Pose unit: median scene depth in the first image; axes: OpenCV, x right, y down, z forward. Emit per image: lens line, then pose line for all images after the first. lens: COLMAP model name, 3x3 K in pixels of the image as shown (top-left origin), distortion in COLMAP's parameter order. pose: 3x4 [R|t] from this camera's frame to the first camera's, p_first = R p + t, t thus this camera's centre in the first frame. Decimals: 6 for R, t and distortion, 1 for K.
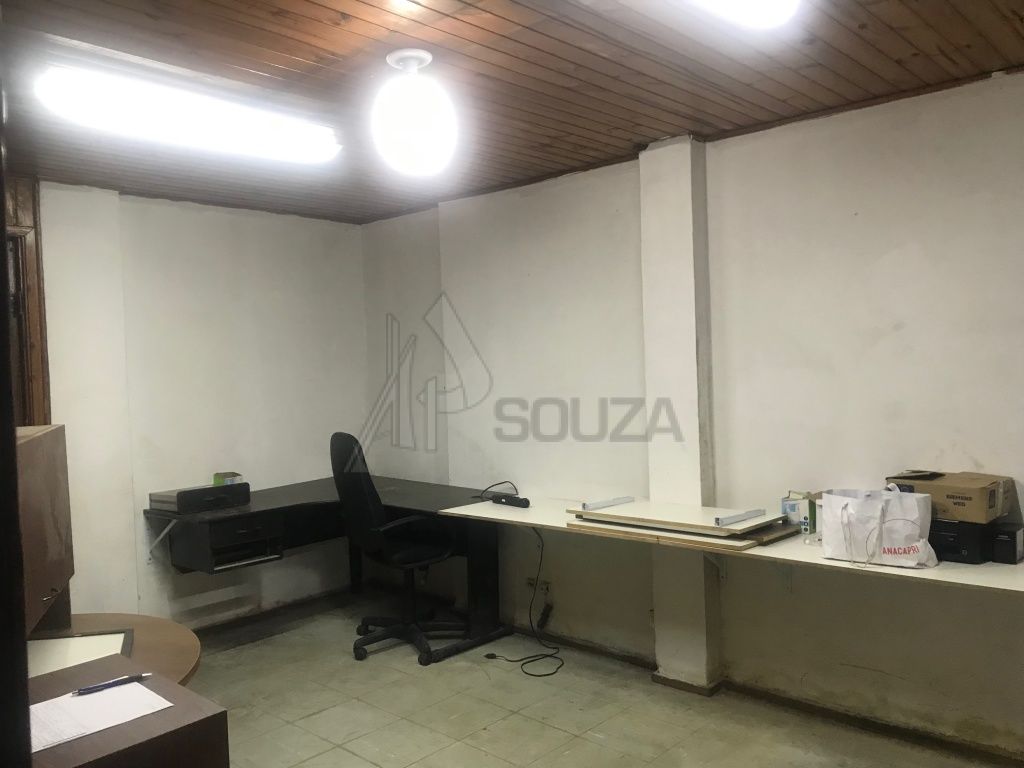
lens RADIAL K [[841.1, 0, 512.0], [0, 841.1, 384.0], [0, 0, 1]] dist [0.010565, 0.004805]
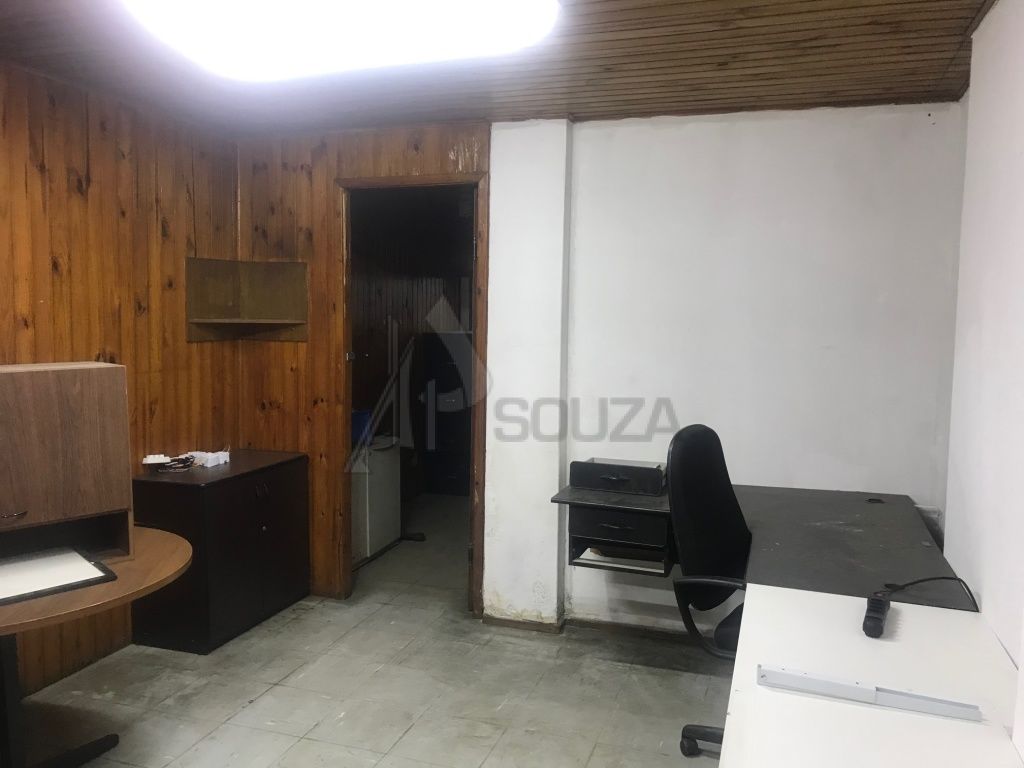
lens RADIAL K [[841.1, 0, 512.0], [0, 841.1, 384.0], [0, 0, 1]] dist [0.010565, 0.004805]
pose [[0.402041, 0.116768, -0.908146, 0.346315], [-0.059954, 0.993064, 0.101145, -0.034675], [0.913657, 0.013782, 0.406253, 0.571425]]
